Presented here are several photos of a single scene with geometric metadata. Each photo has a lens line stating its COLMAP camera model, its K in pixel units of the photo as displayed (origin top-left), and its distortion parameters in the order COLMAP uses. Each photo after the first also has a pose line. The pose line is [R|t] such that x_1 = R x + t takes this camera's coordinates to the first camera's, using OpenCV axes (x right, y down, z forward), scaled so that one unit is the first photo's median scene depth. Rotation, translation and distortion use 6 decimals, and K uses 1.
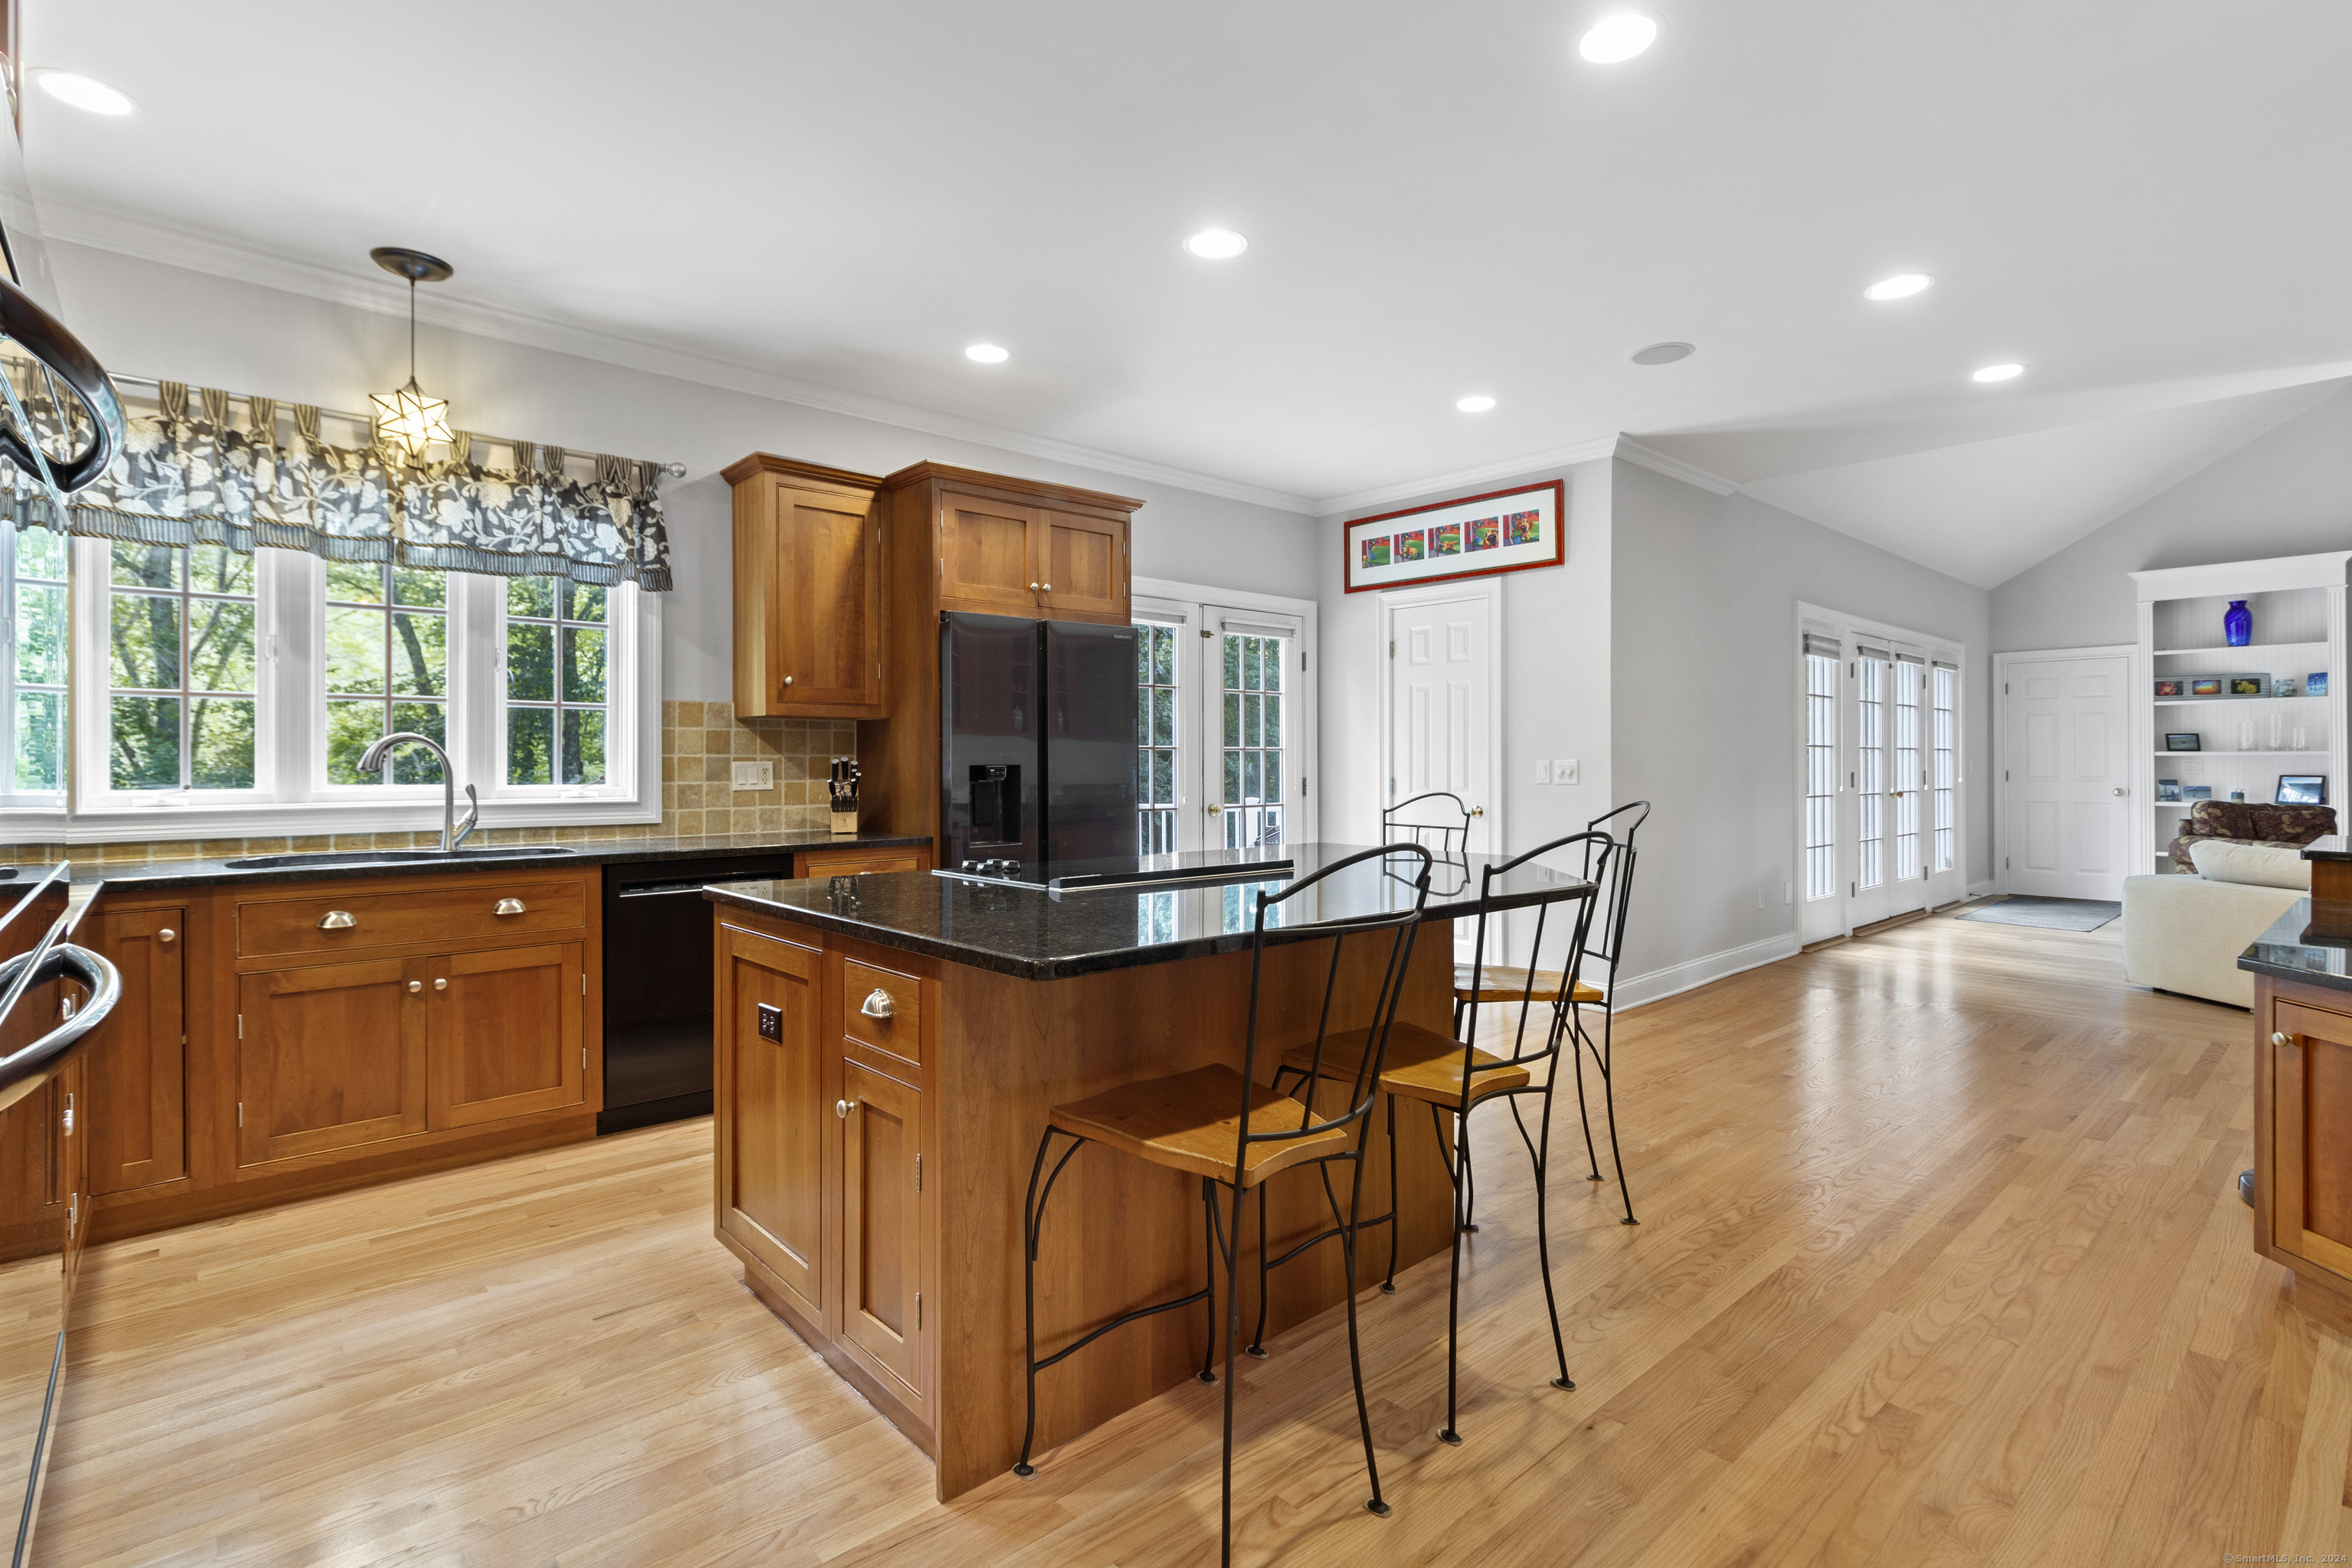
lens RADIAL K [[1103.8, 0, 1166.9], [0, 1103.8, 758.7], [0, 0, 1]] dist [-0.000034, 0.000007]
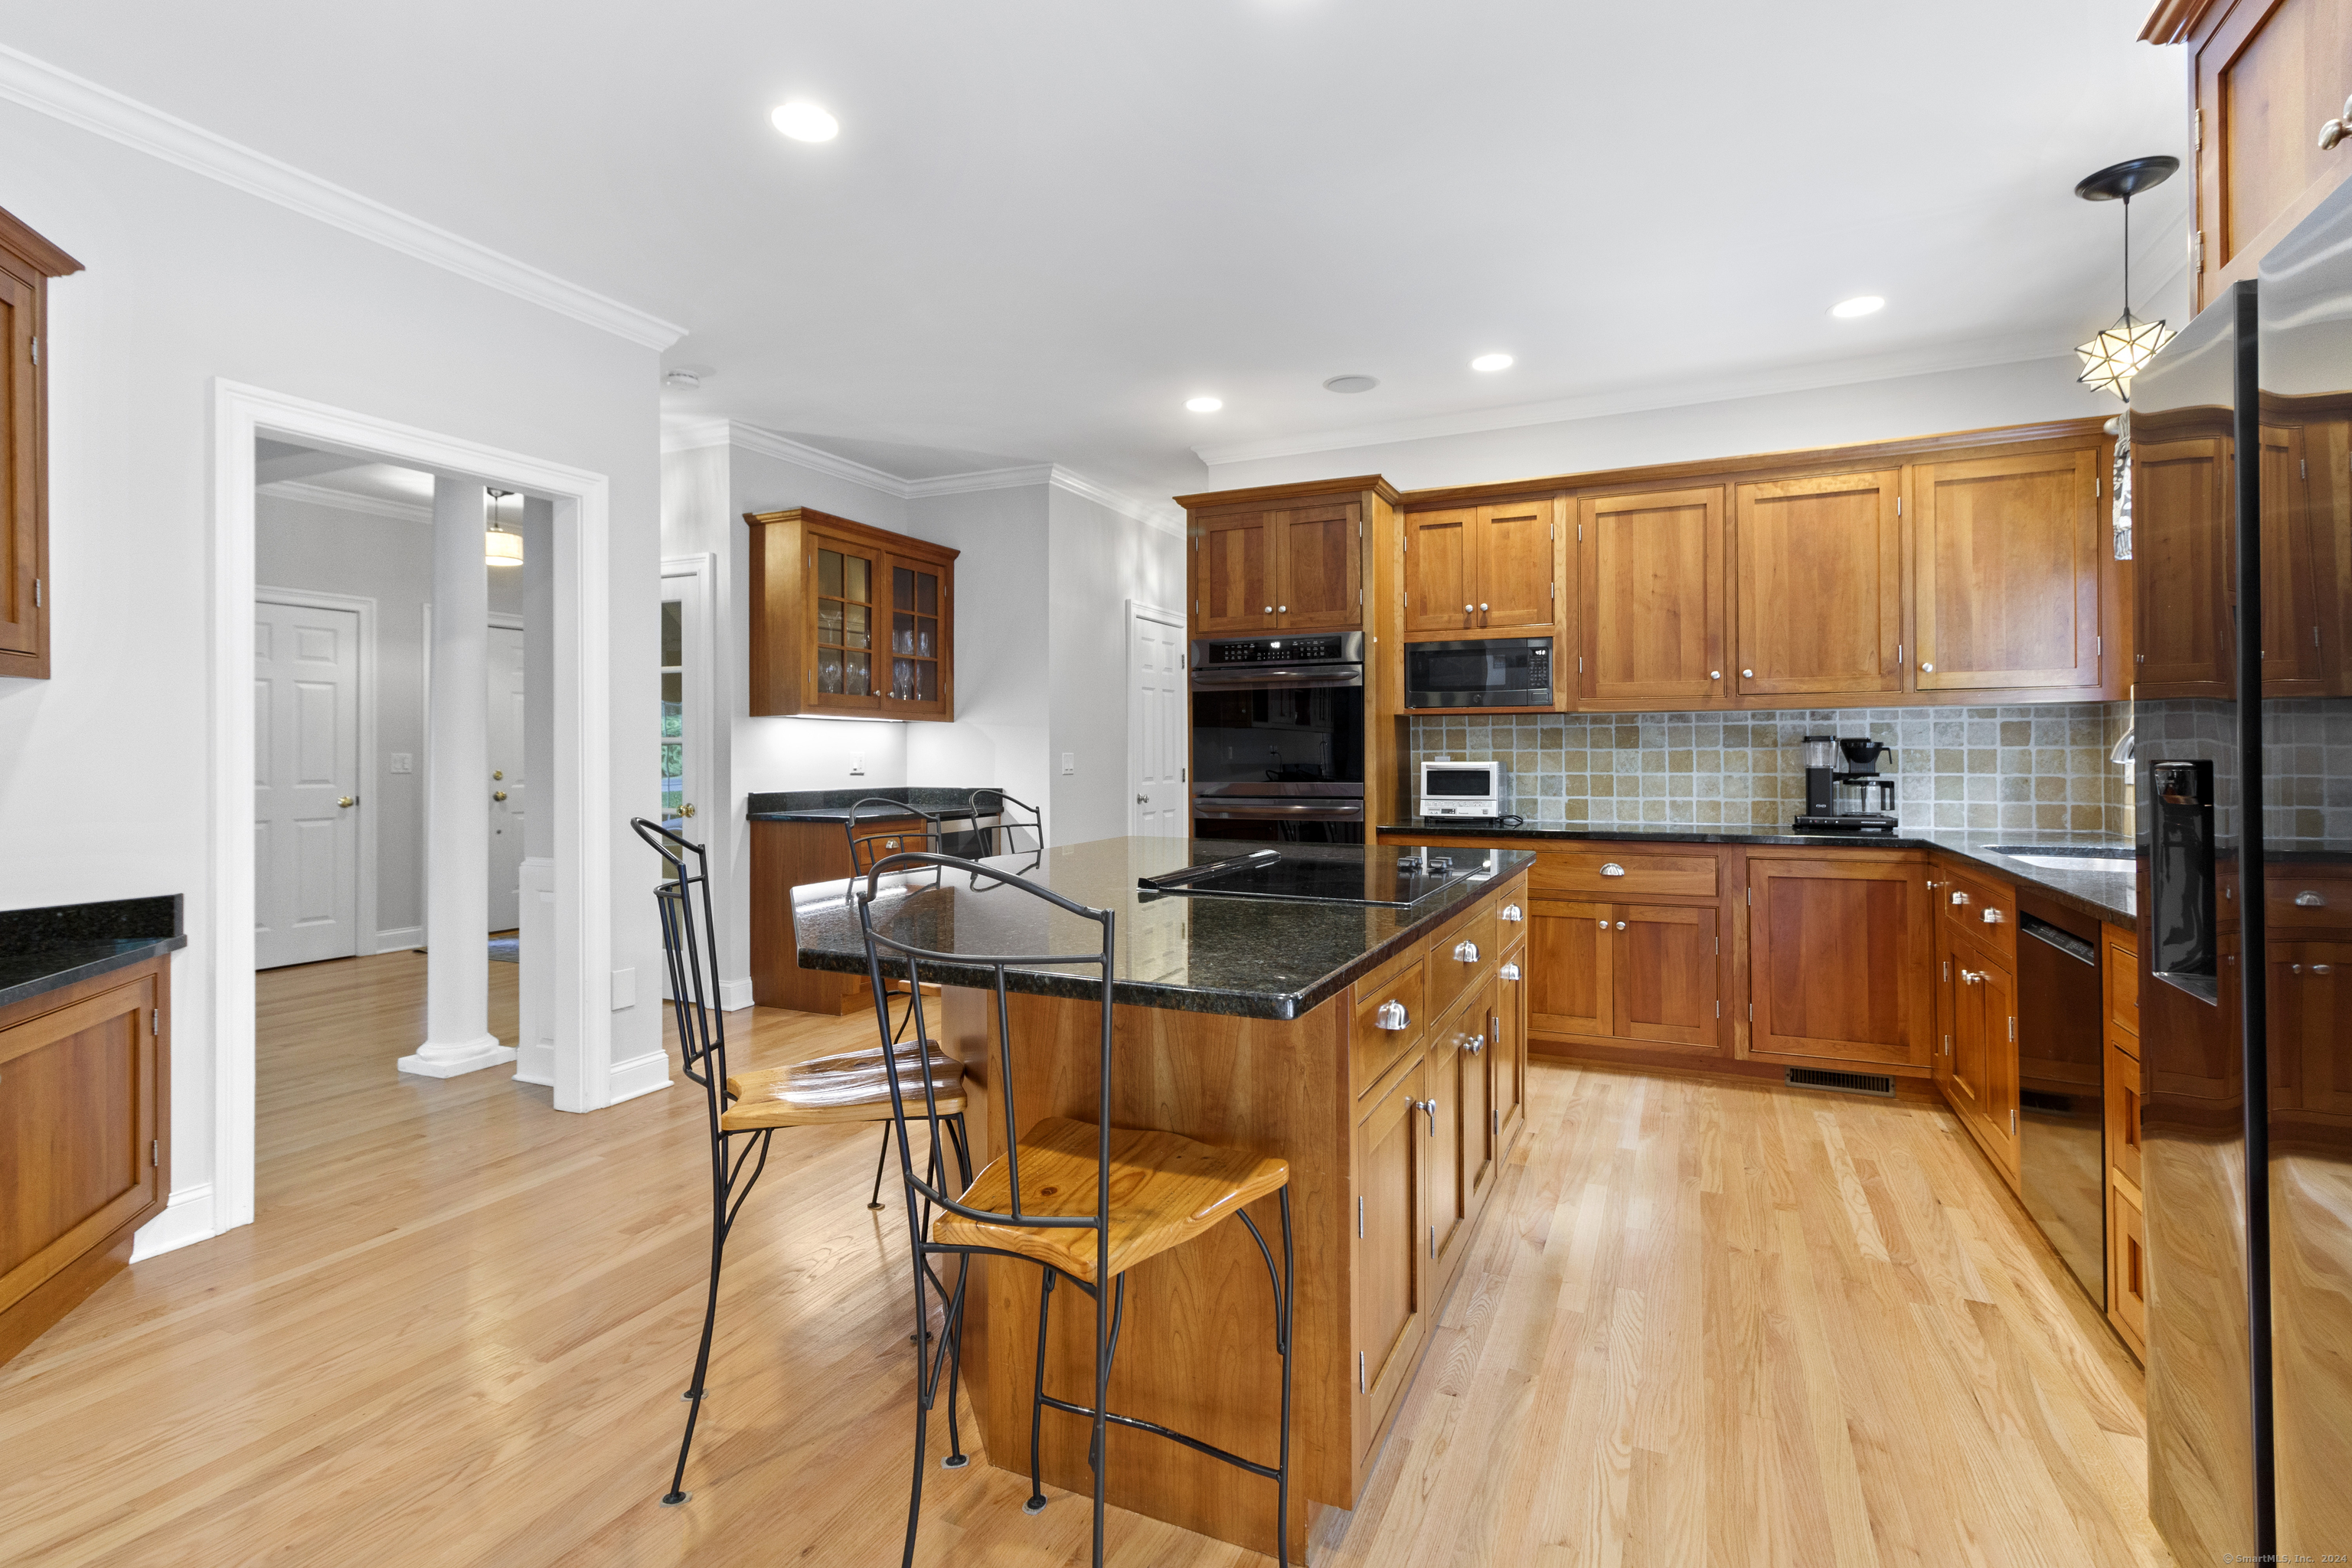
lens RADIAL K [[1103.8, 0, 1166.9], [0, 1103.8, 758.7], [0, 0, 1]] dist [-0.000034, 0.000007]
pose [[-0.921909, 0.002128, -0.387400, 0.408634], [0.004782, 0.999971, -0.005887, 0.011822], [0.387376, -0.007280, -0.921893, 1.759168]]
